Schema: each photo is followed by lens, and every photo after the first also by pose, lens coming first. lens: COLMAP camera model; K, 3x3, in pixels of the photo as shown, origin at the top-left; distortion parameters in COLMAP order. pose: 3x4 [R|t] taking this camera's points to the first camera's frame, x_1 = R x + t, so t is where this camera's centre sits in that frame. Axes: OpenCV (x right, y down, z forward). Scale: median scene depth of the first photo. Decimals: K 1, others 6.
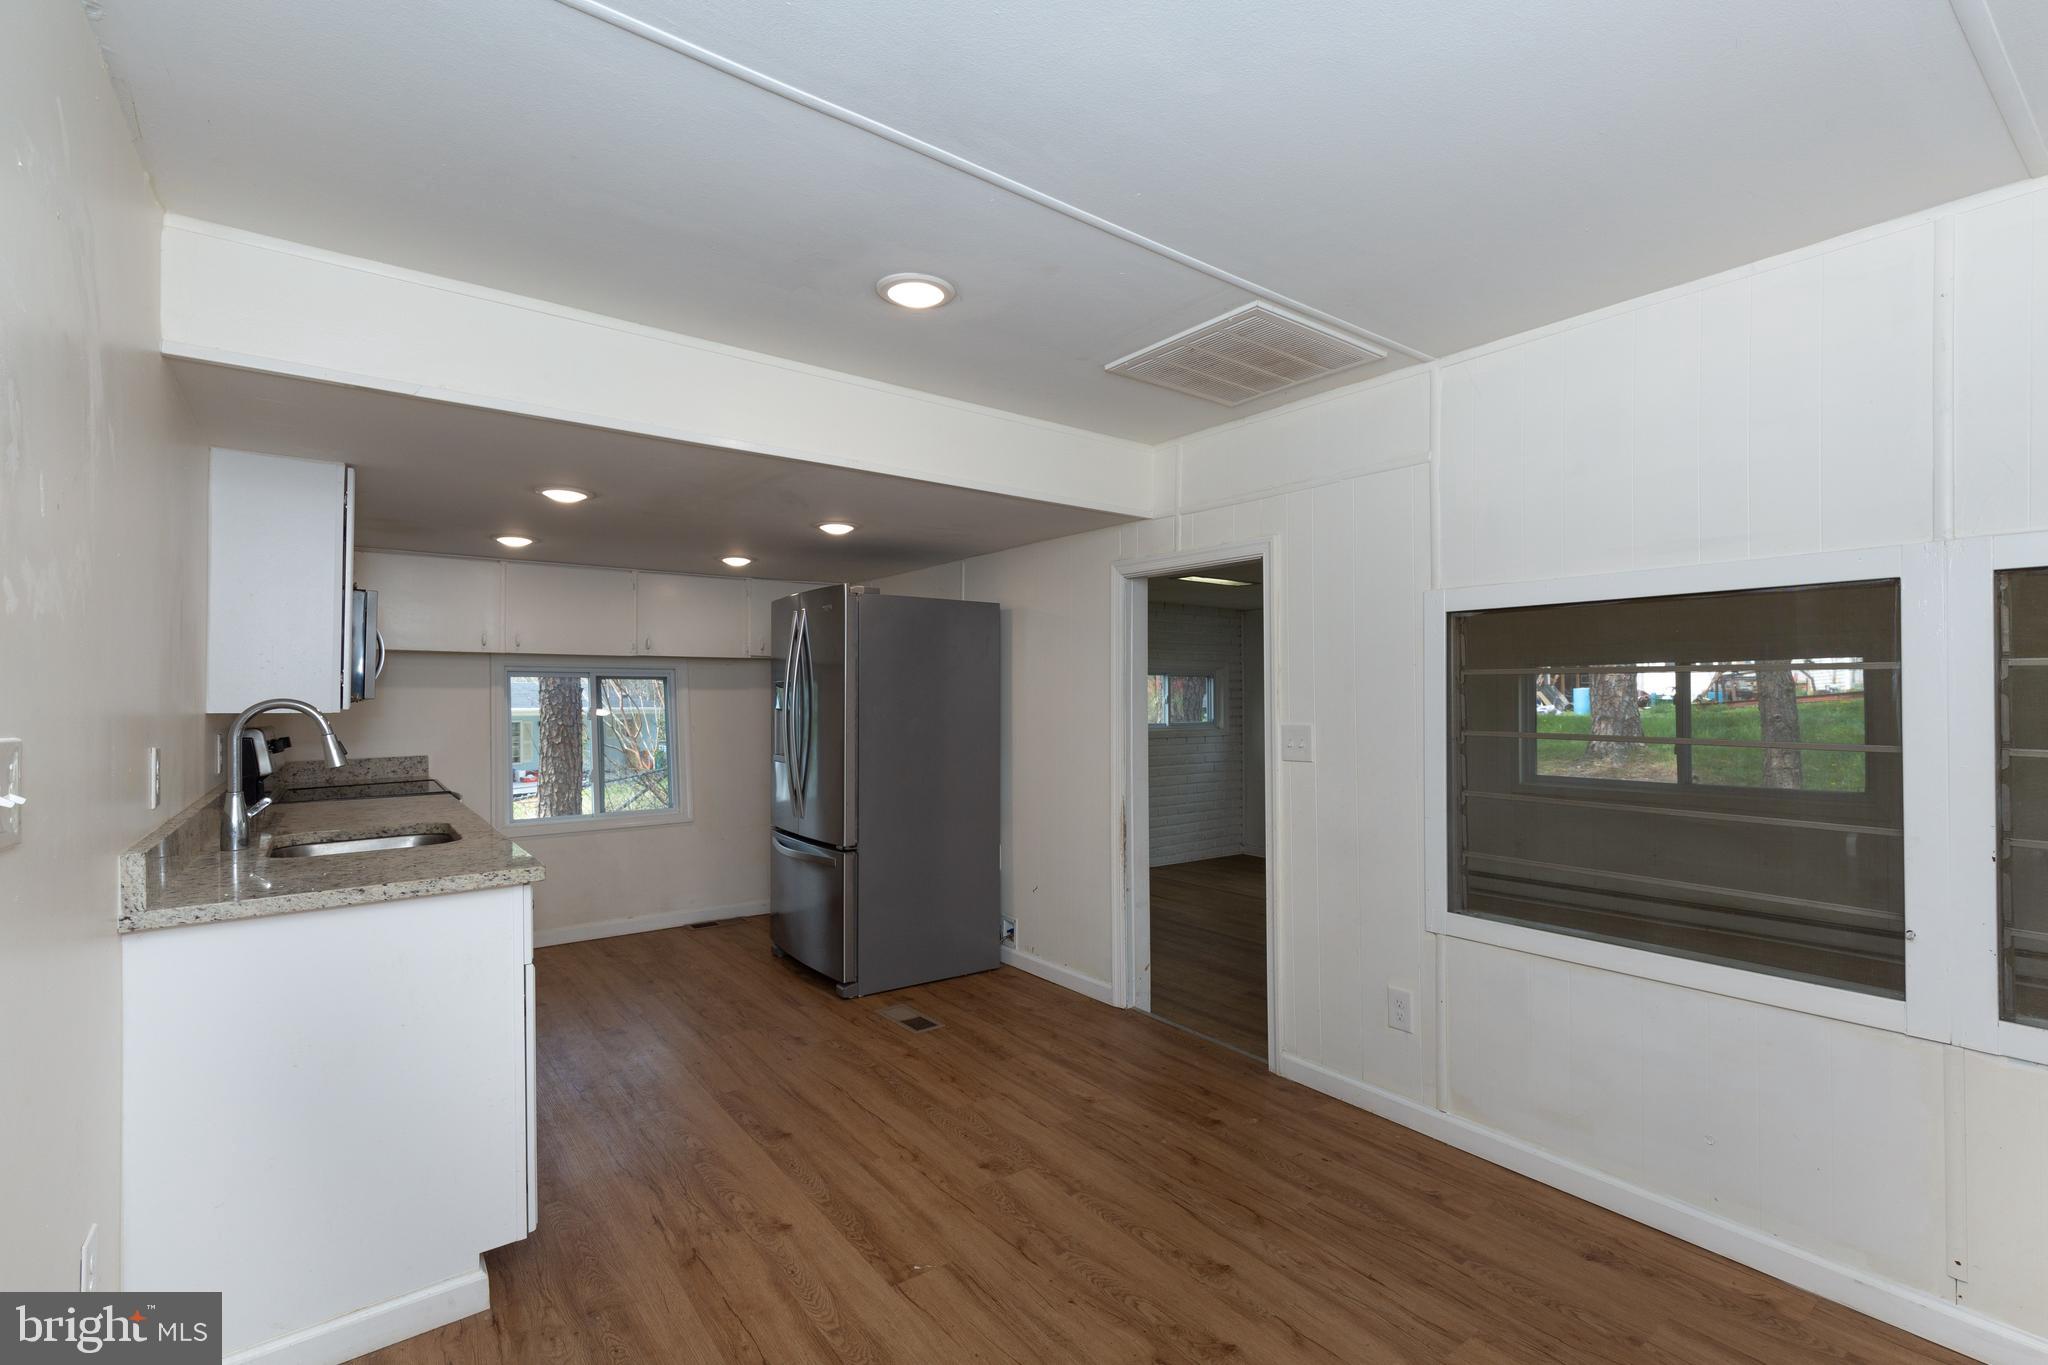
lens RADIAL K [[932.9, 0, 1055.0], [0, 932.9, 684.7], [0, 0, 1]] dist [0.001987, -0.000170]
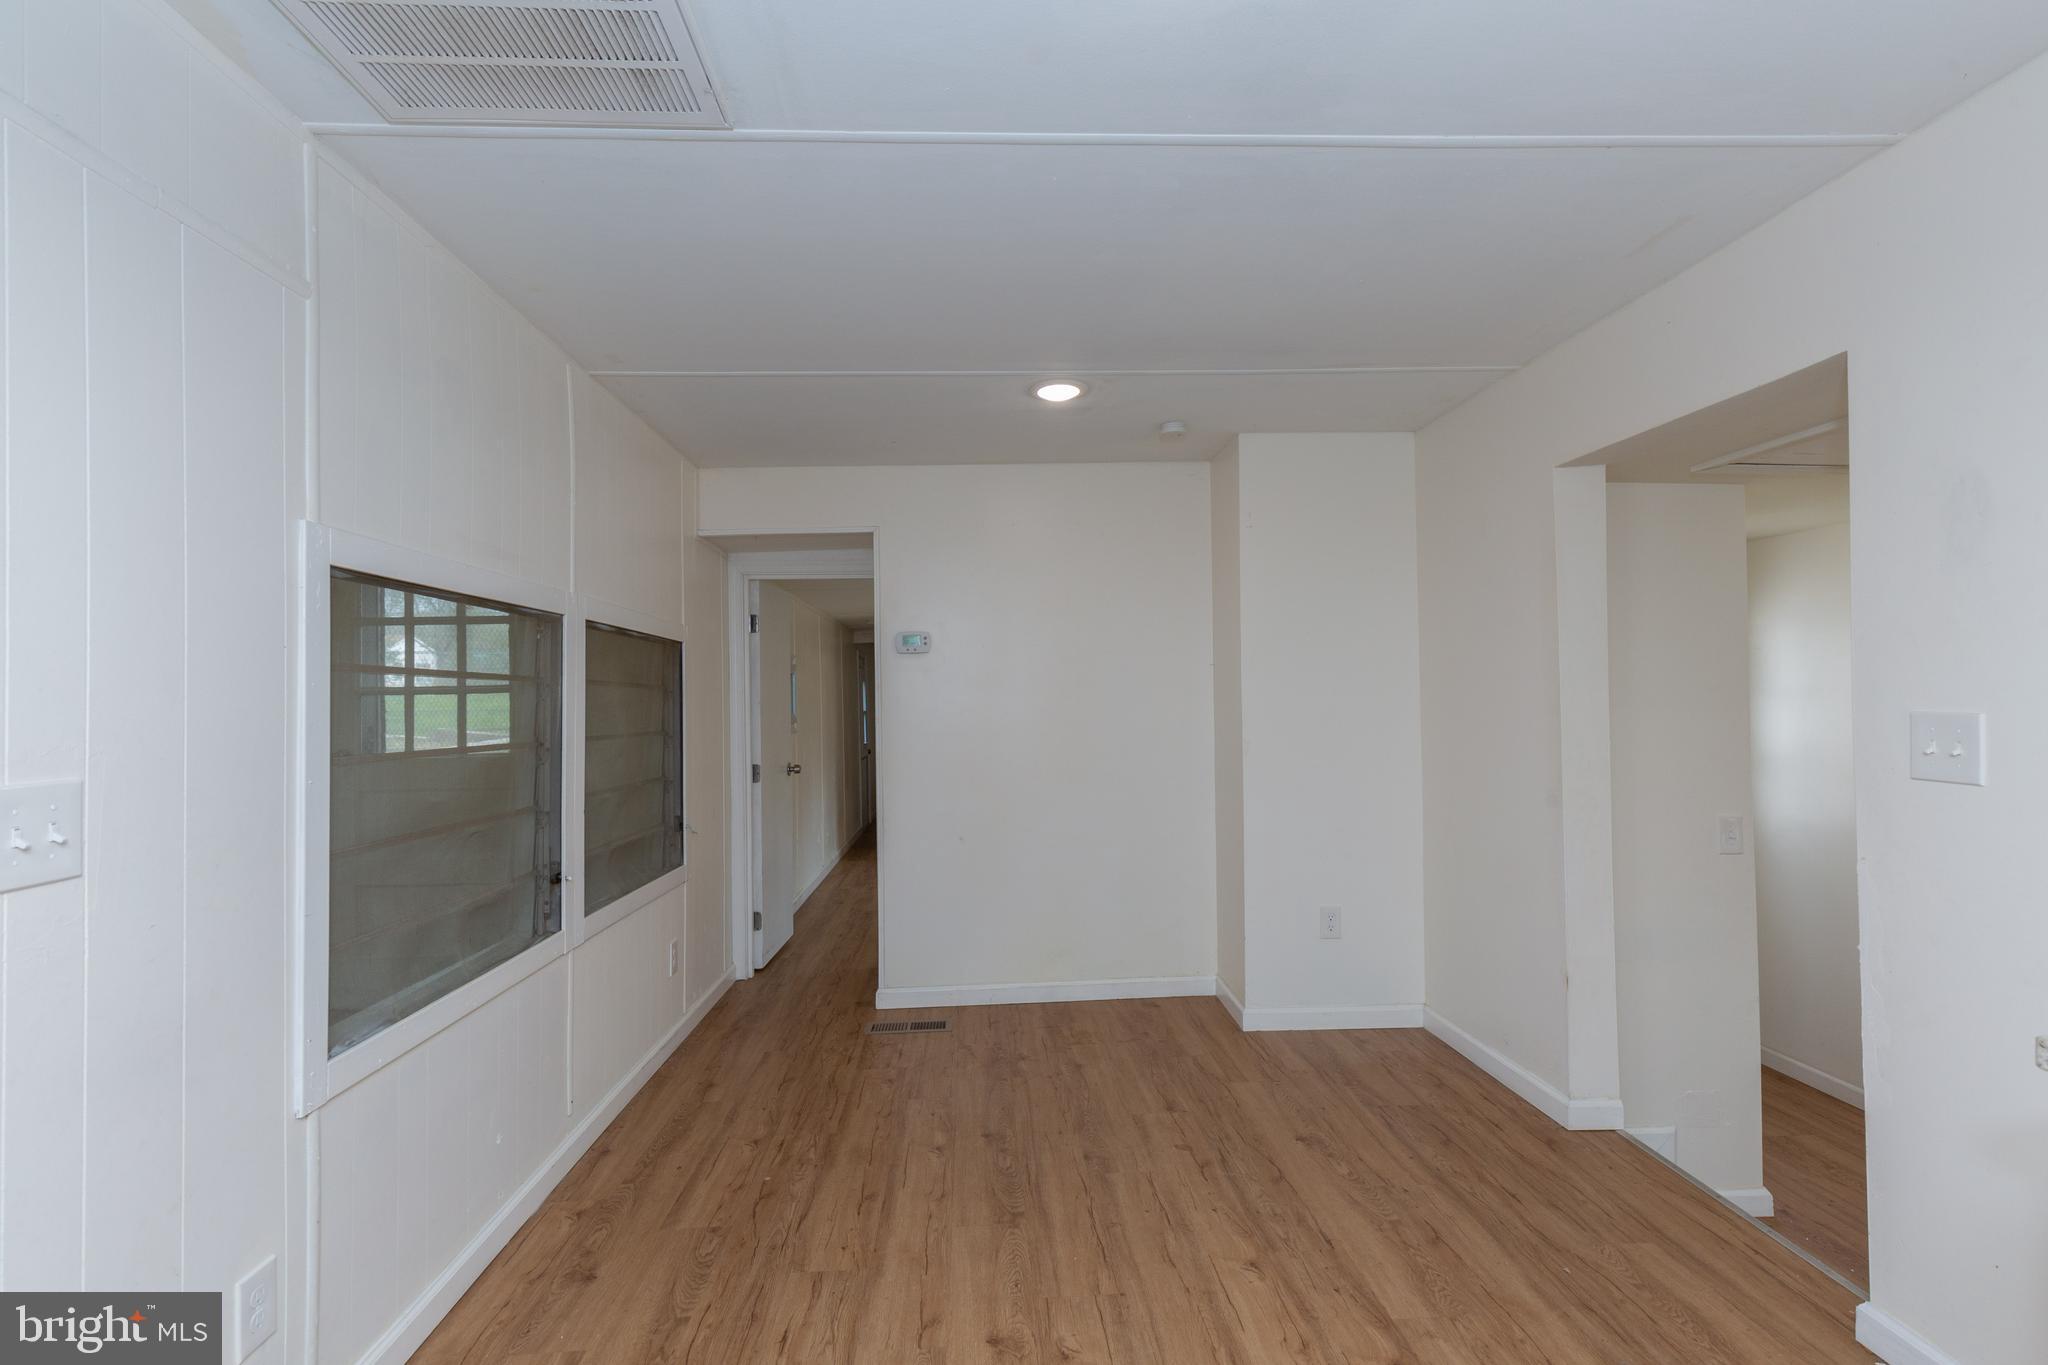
lens RADIAL K [[971.6, 0, 1024.0], [0, 971.6, 682.5], [0, 0, 1]] dist [0.002813, 0.000587]
pose [[-0.821779, 0.023480, 0.569322, -0.209560], [0.007903, 0.999524, -0.029815, 0.016484], [-0.569751, -0.020002, -0.821574, 0.861212]]
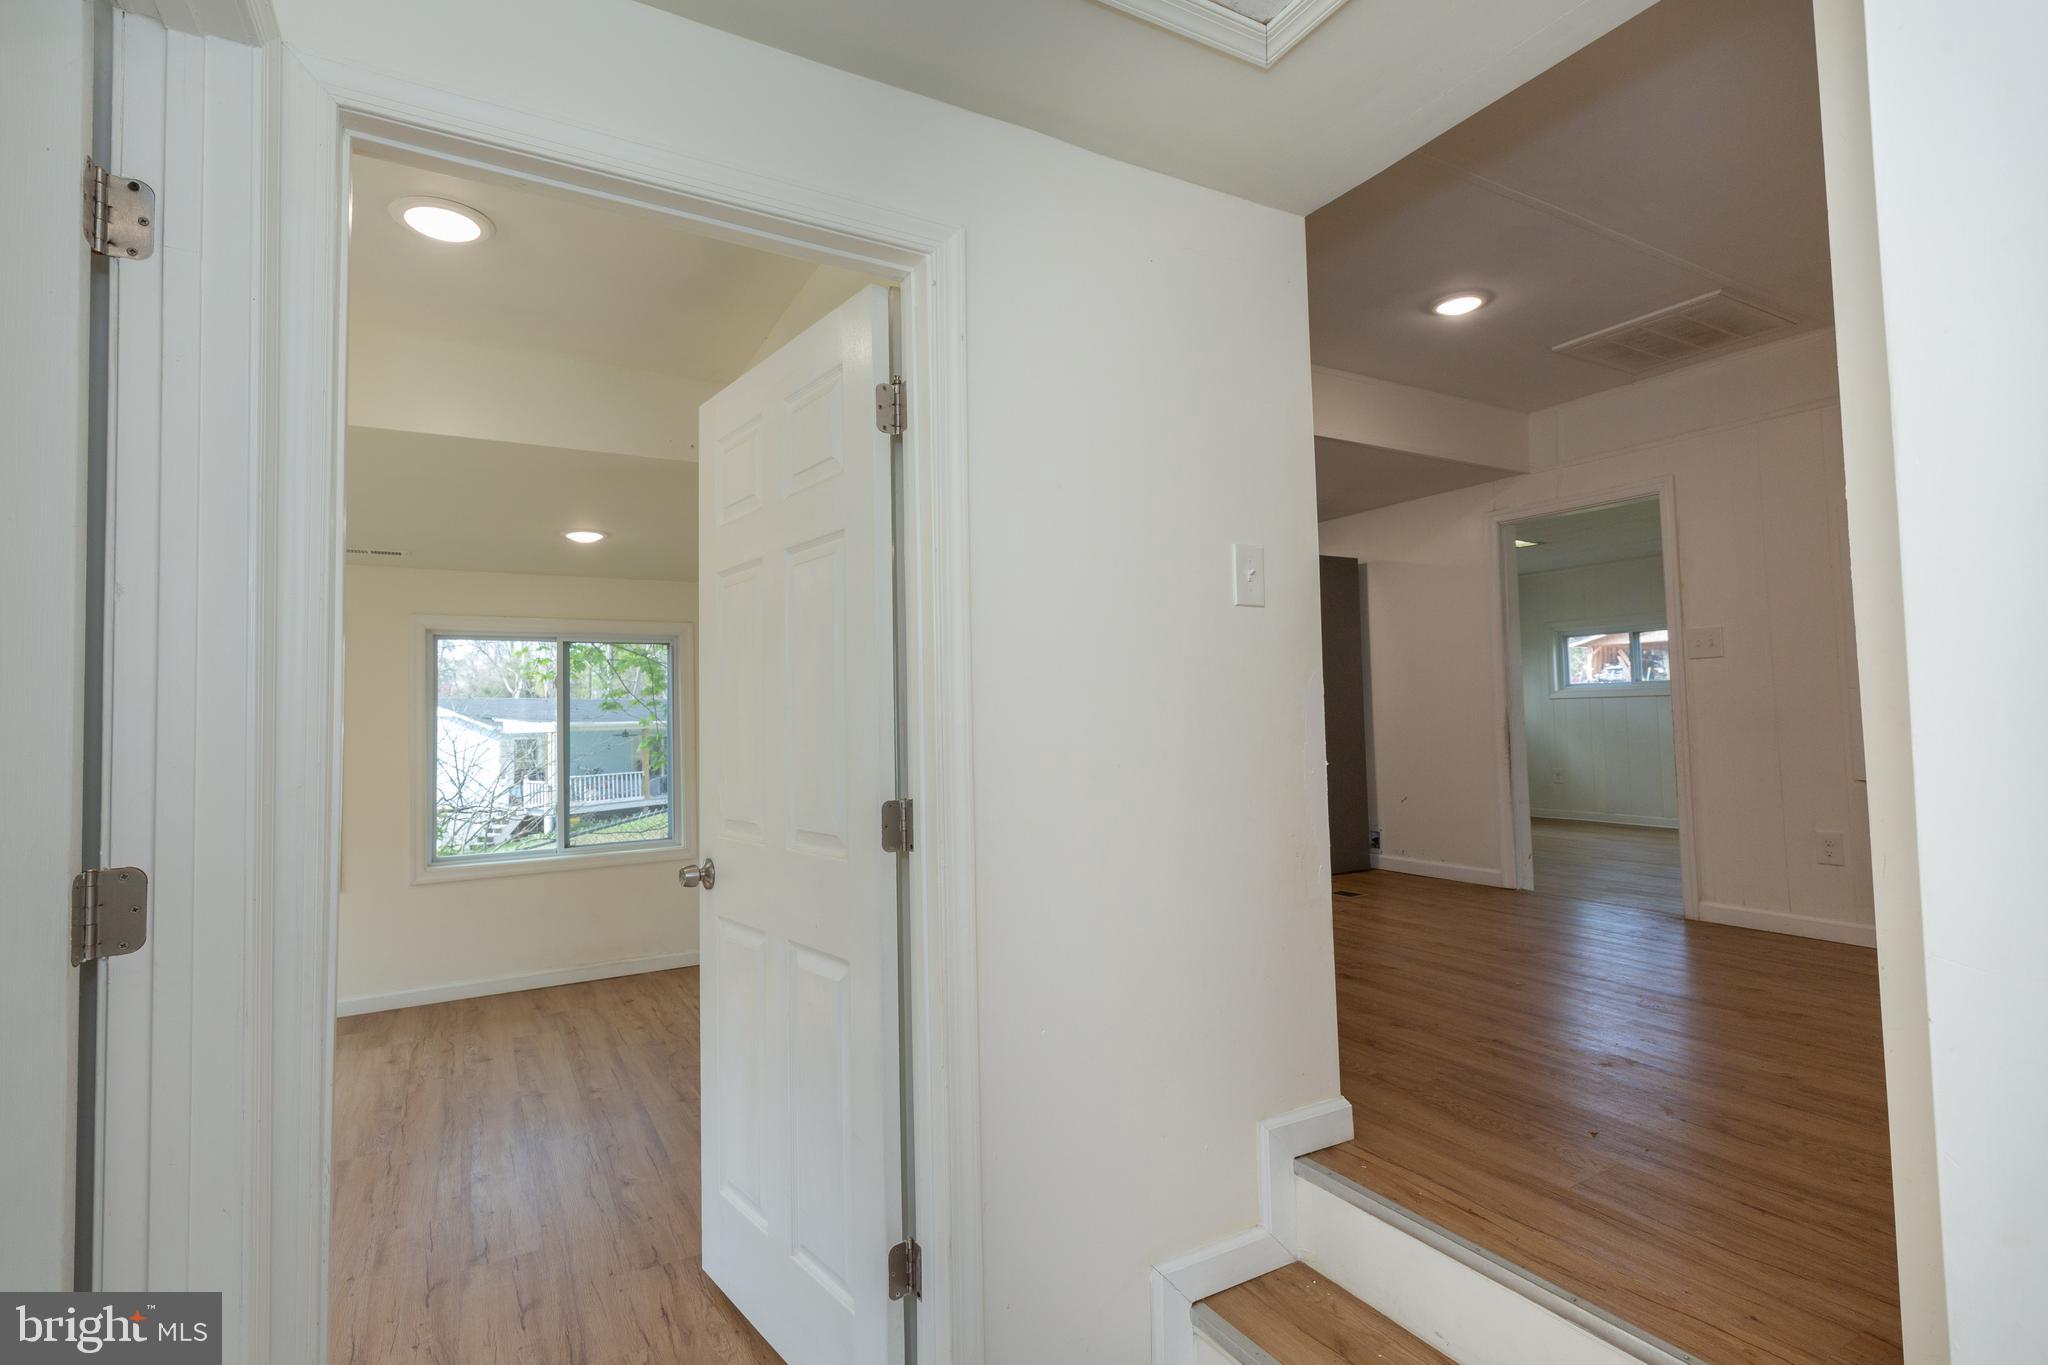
lens RADIAL K [[991.4, 0, 997.0], [0, 991.4, 672.3], [0, 0, 1]] dist [0.002207, 0.000685]
pose [[0.989586, -0.021283, -0.142359, -0.370696], [0.016521, 0.999266, -0.034547, 0.101839], [0.142990, 0.031836, 0.989212, -0.323382]]
